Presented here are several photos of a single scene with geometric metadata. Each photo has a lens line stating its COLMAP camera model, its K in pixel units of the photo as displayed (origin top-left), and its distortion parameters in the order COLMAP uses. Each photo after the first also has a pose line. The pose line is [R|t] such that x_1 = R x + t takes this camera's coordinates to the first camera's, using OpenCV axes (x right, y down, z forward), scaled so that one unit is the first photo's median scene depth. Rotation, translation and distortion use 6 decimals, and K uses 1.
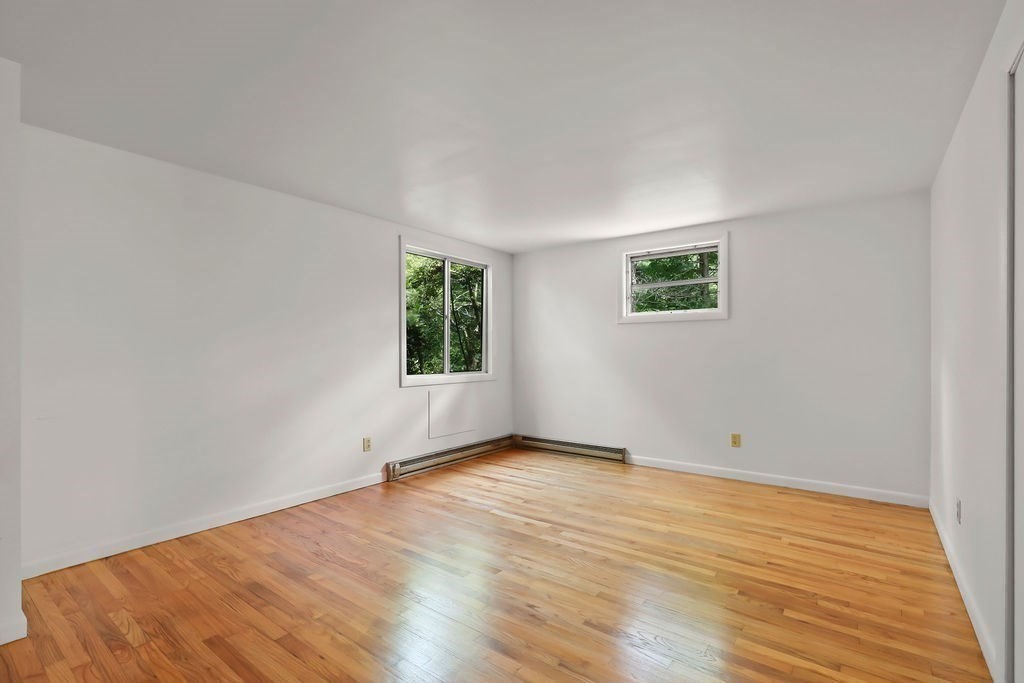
lens RADIAL K [[470.1, 0, 513.0], [0, 470.1, 342.3], [0, 0, 1]] dist [0.004399, -0.001604]
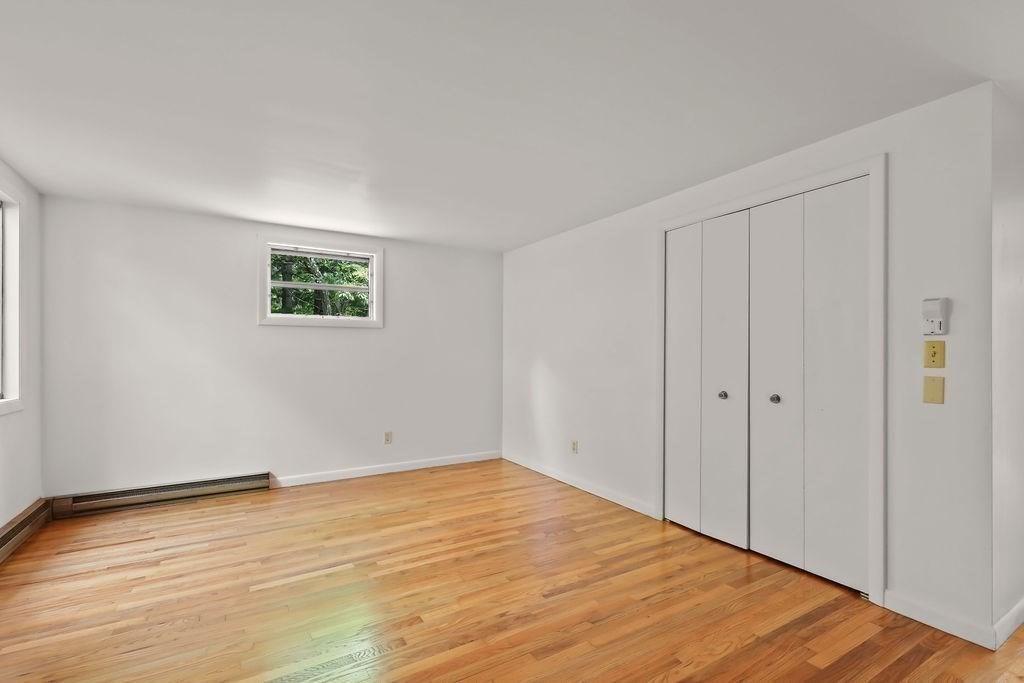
lens RADIAL K [[470.1, 0, 516.1], [0, 470.1, 350.7], [0, 0, 1]] dist [0.004399, -0.001604]
pose [[0.368382, 0.008829, 0.929633, -0.476478], [-0.016979, 0.999852, -0.002767, 0.000661], [-0.929519, -0.014765, 0.368478, 0.329611]]
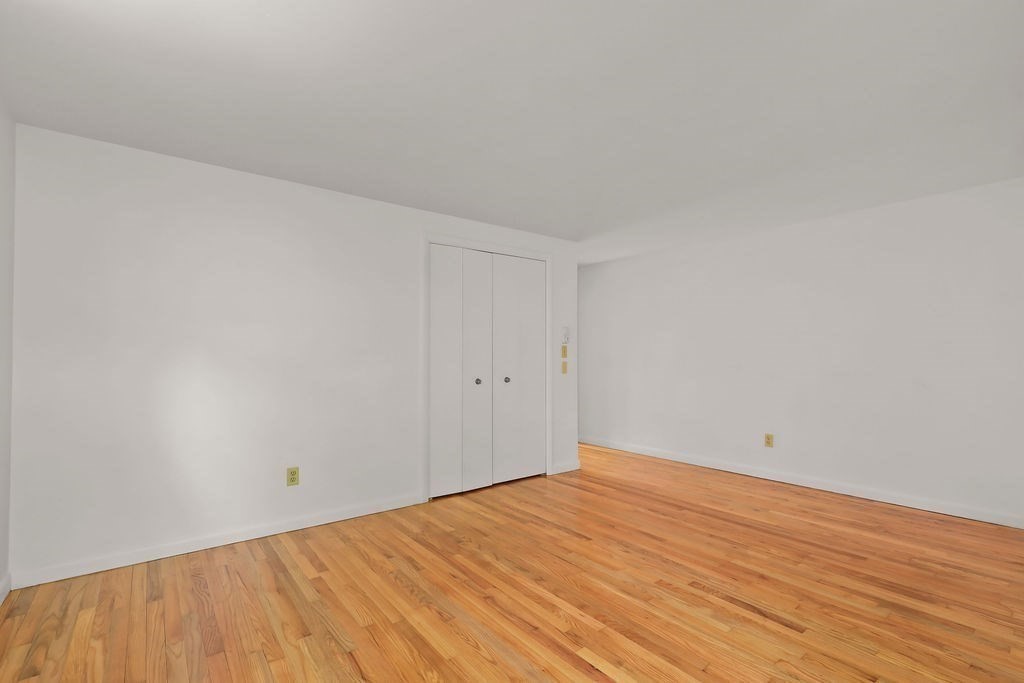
lens RADIAL K [[470.1, 0, 513.8], [0, 470.1, 346.8], [0, 0, 1]] dist [0.004399, -0.001604]
pose [[-0.968291, 0.005948, 0.249753, 0.007033], [-0.001984, 0.999502, -0.031499, 0.019864], [-0.249816, -0.030996, -0.967797, 1.266302]]
